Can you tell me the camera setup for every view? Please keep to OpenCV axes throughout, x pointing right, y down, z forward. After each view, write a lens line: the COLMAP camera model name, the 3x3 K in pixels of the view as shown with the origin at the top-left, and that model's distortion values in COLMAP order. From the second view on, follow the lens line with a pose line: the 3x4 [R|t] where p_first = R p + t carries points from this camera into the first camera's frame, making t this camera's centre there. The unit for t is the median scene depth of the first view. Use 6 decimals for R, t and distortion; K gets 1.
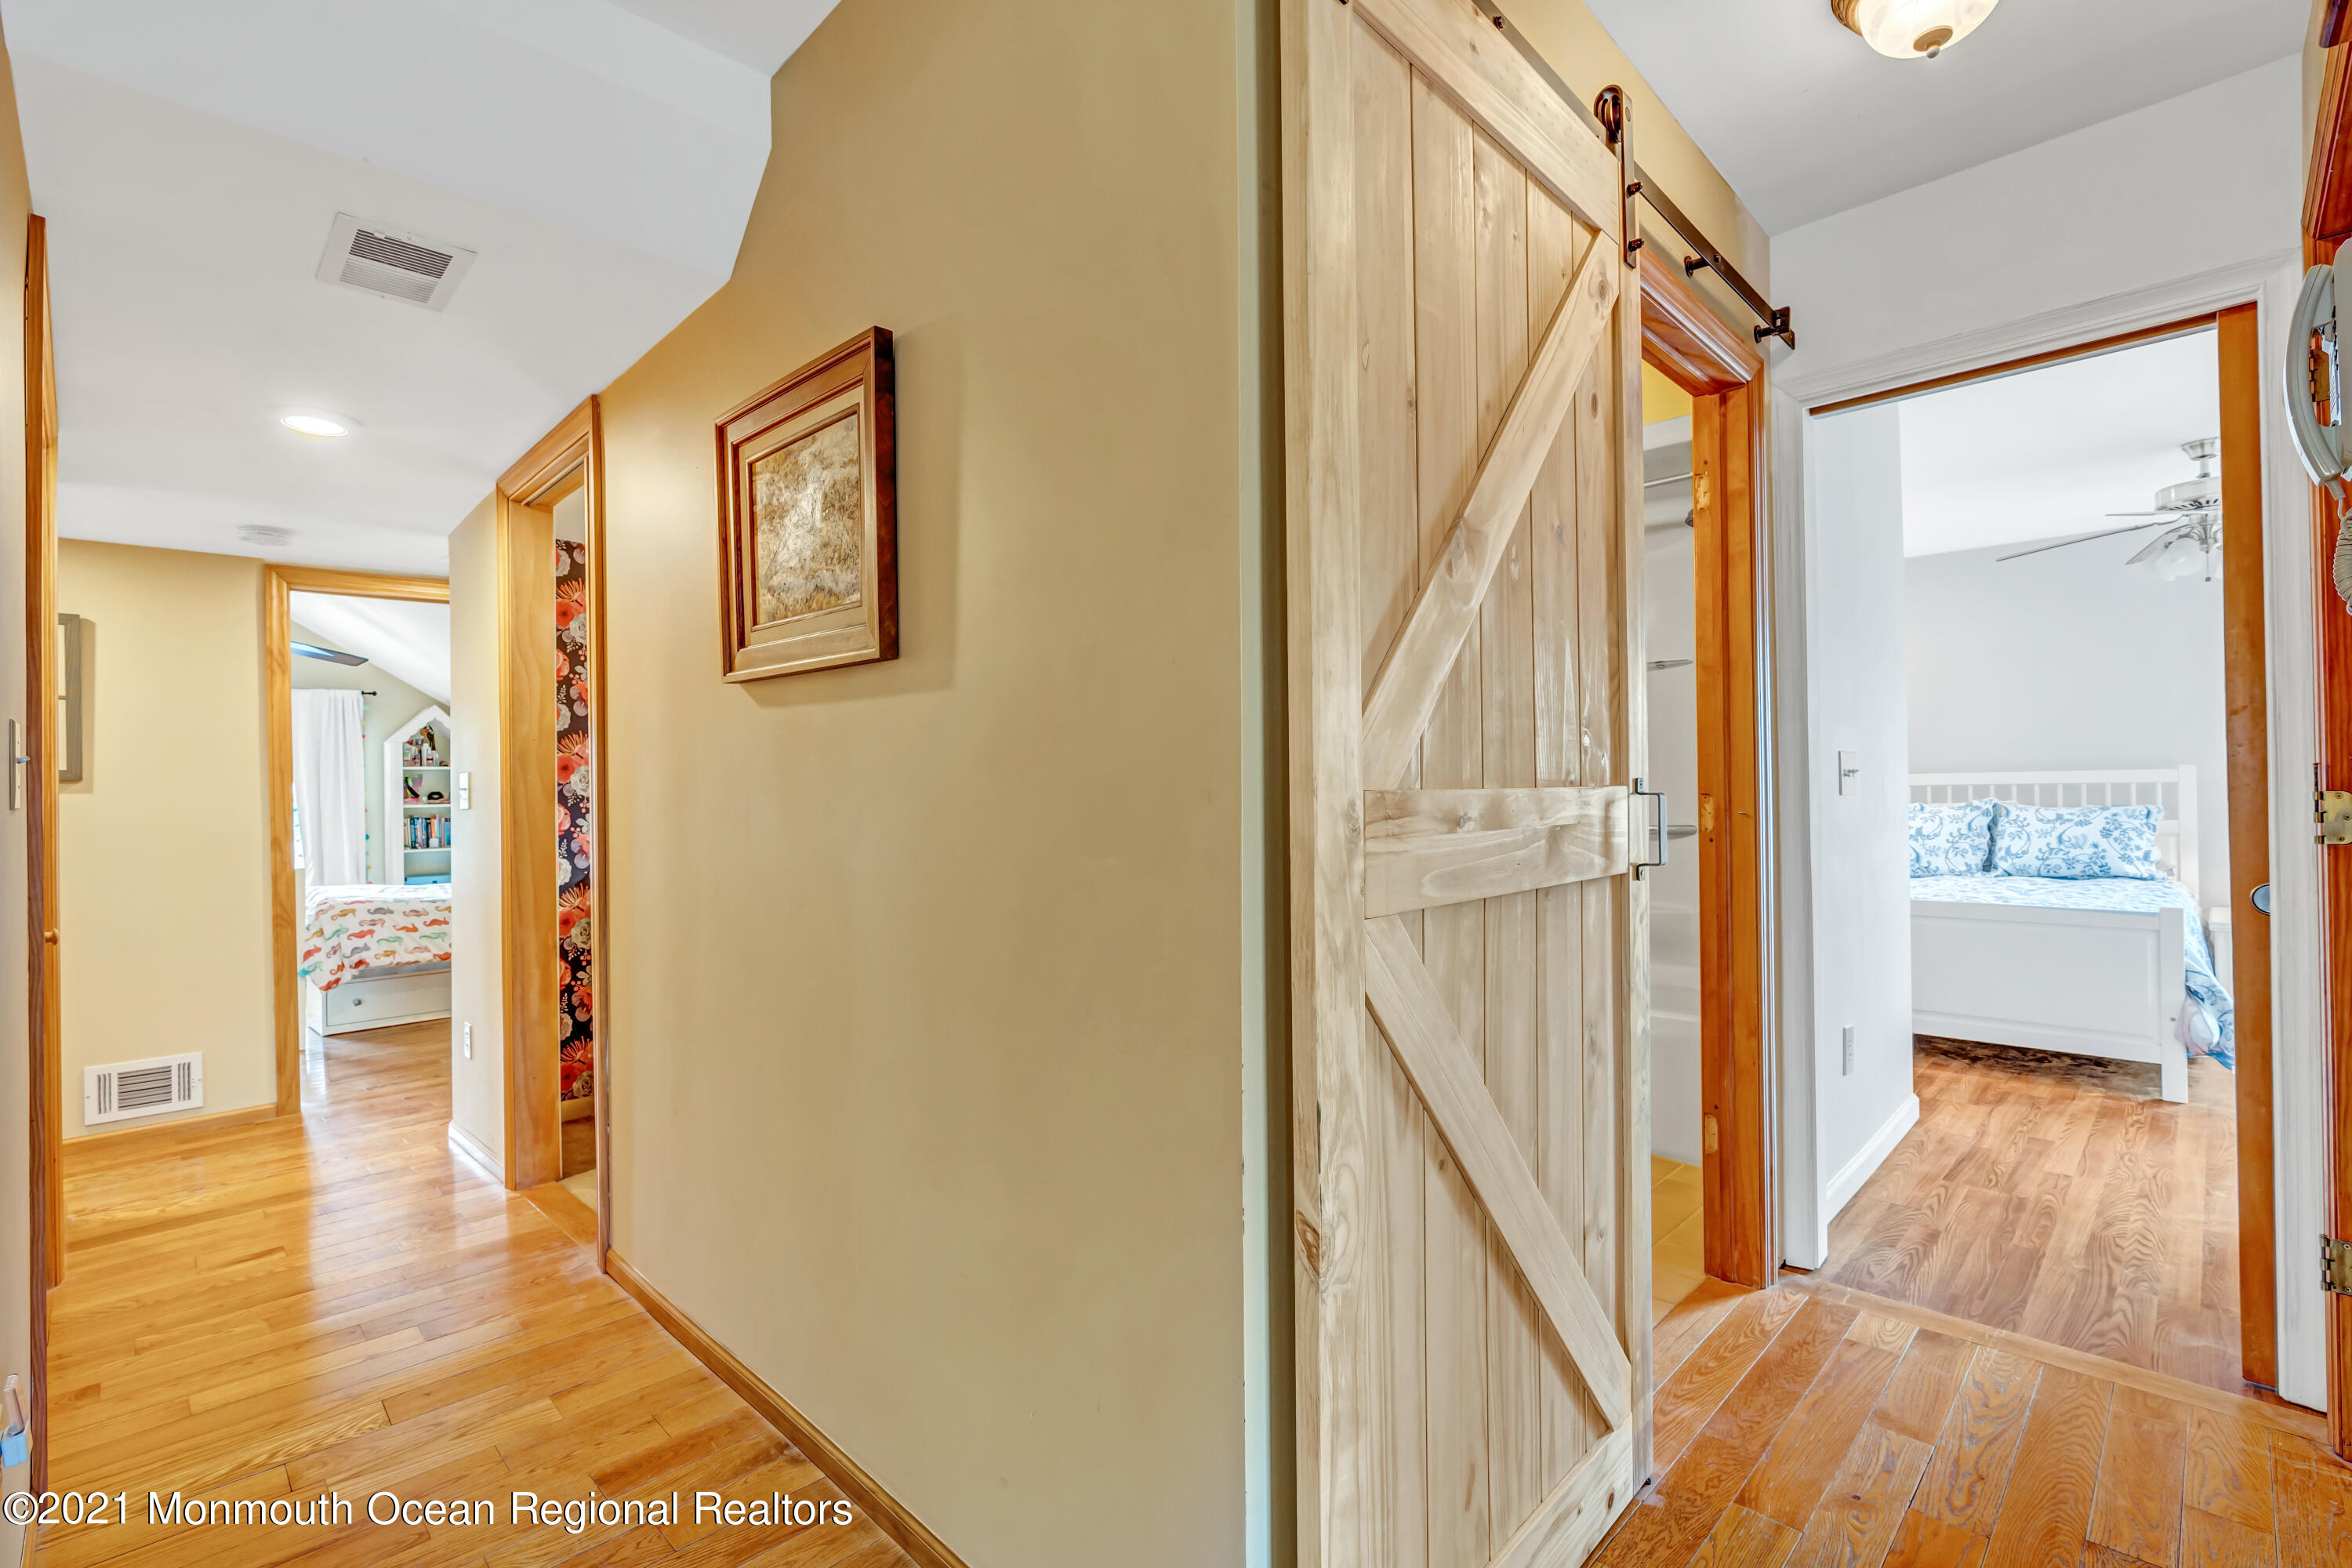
lens RADIAL K [[1064.3, 0, 1177.9], [0, 1064.3, 782.7], [0, 0, 1]] dist [-0.007602, 0.002950]
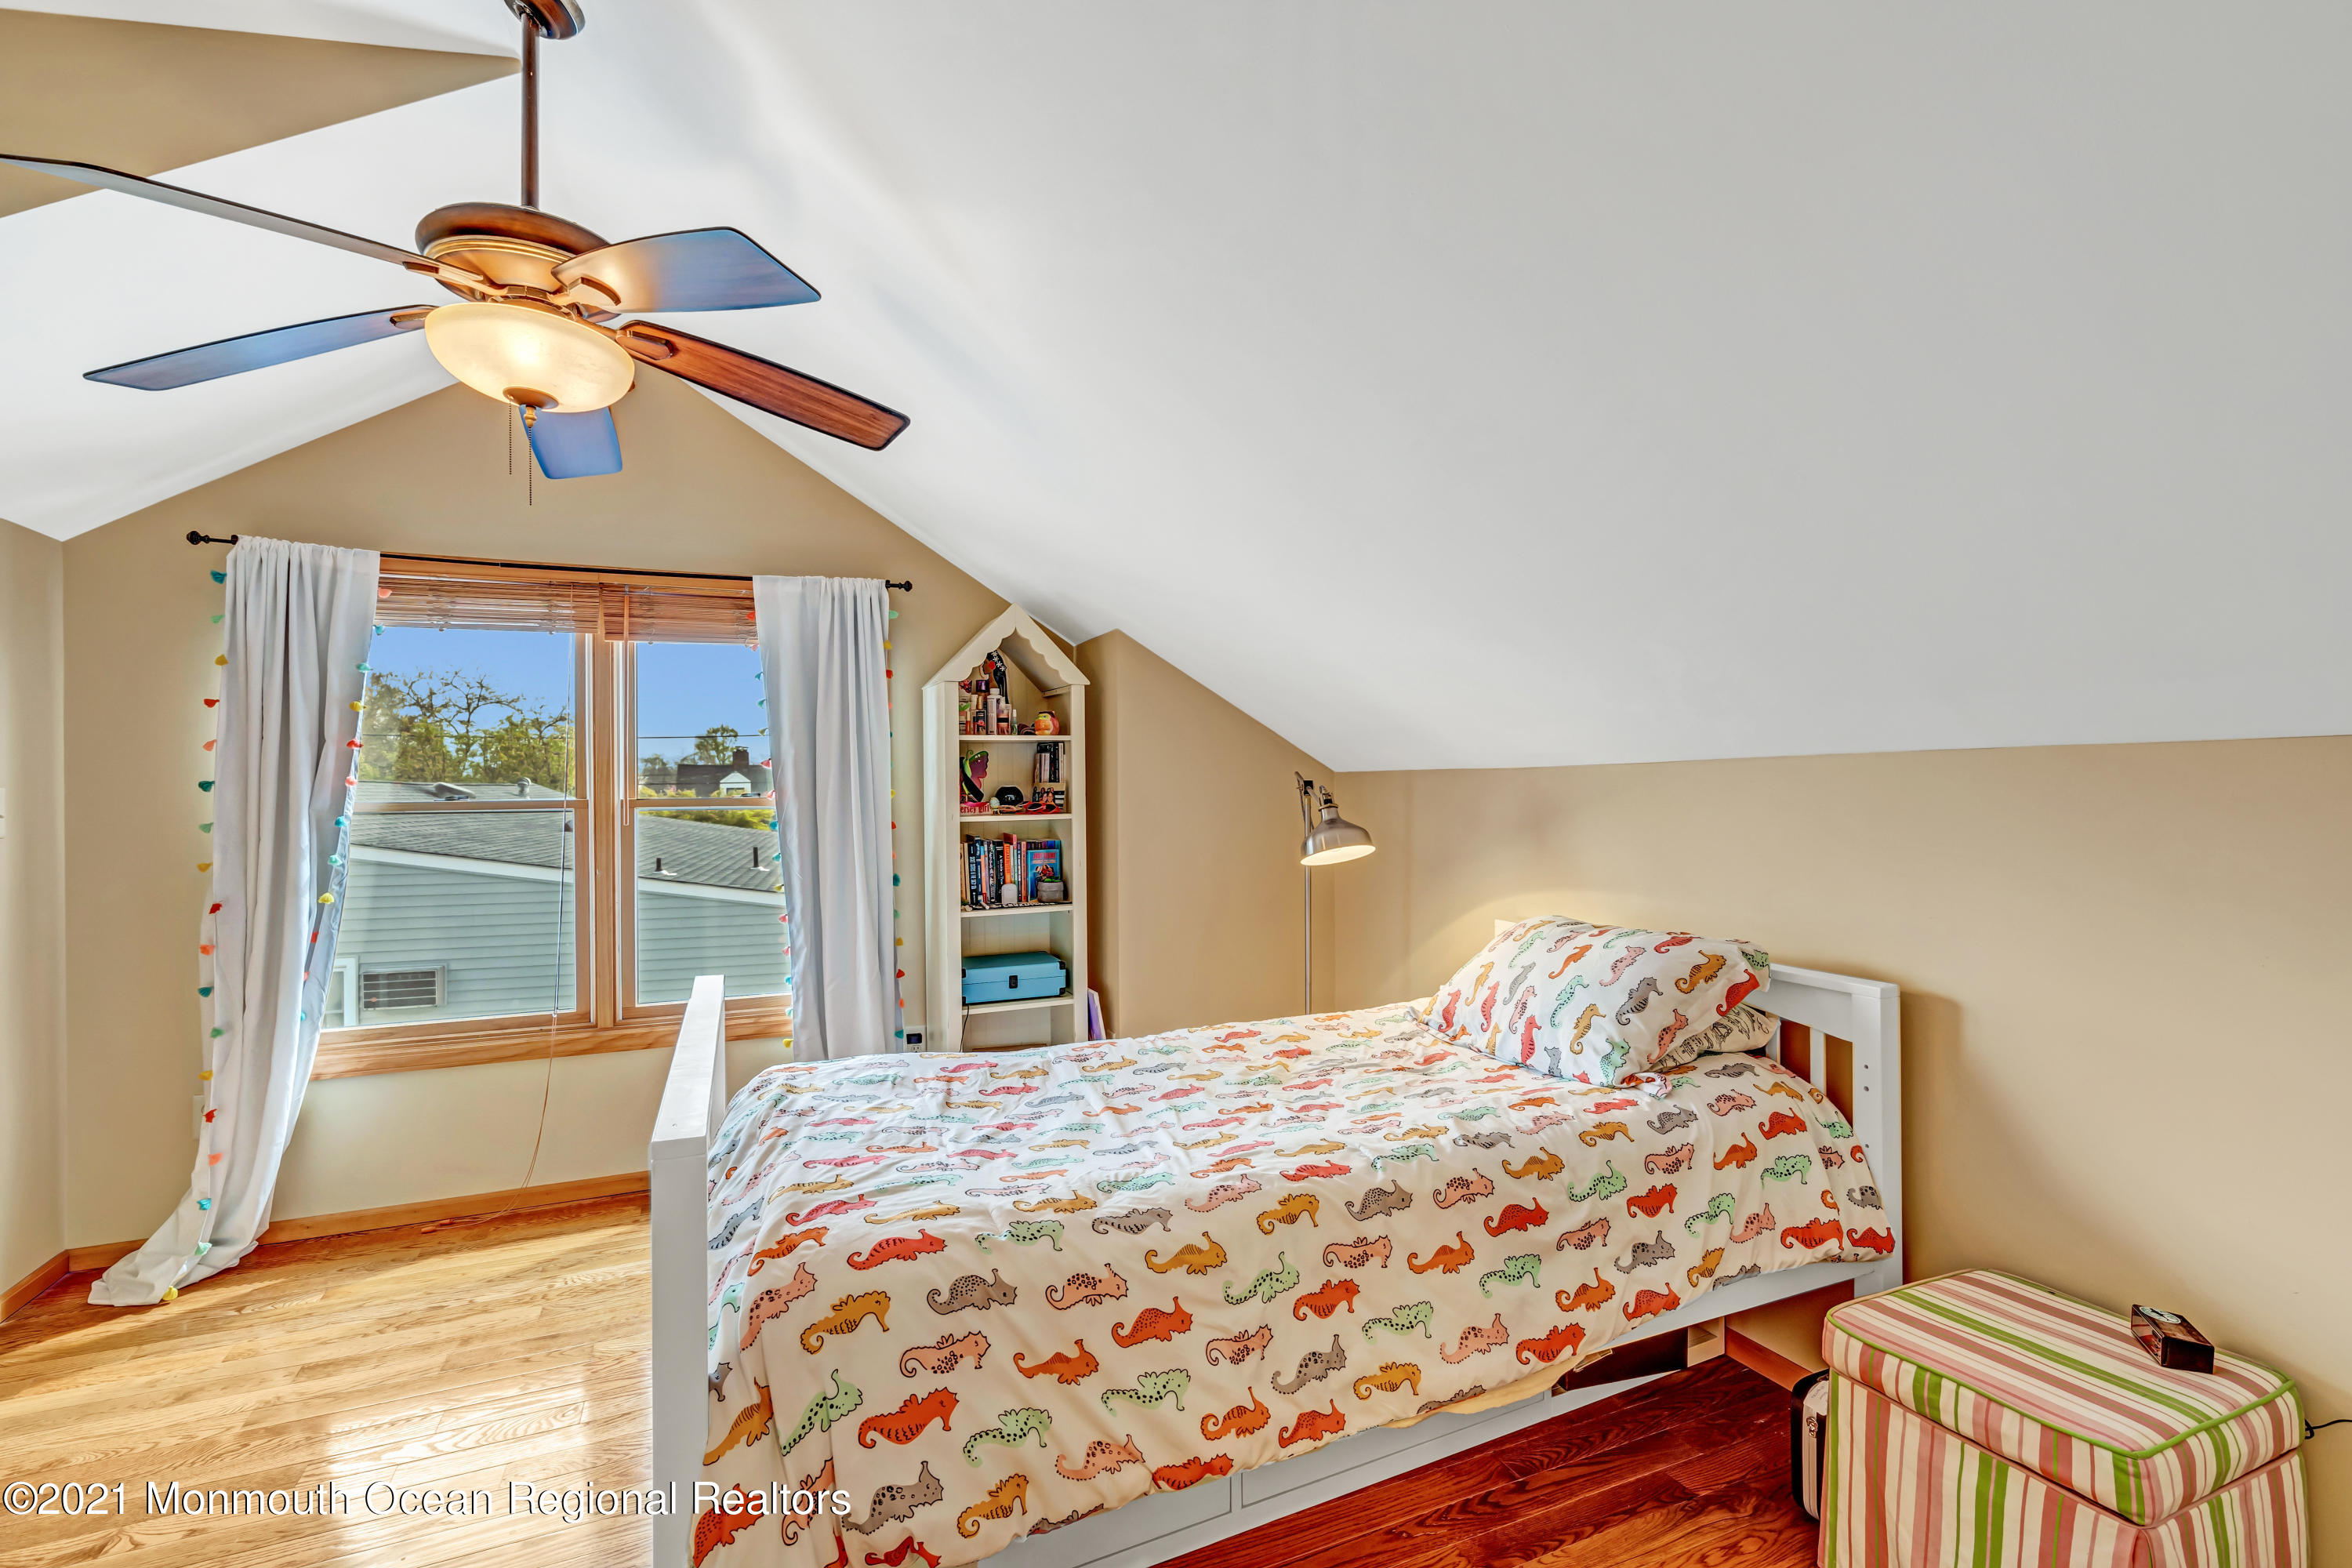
lens RADIAL K [[1064.3, 0, 1176.7], [0, 1064.3, 788.3], [0, 0, 1]] dist [-0.007602, 0.002950]
pose [[0.929787, 0.012381, -0.367890, -0.462282], [-0.007808, 0.999873, 0.013917, 0.001340], [0.368016, -0.010067, 0.929765, 0.590770]]
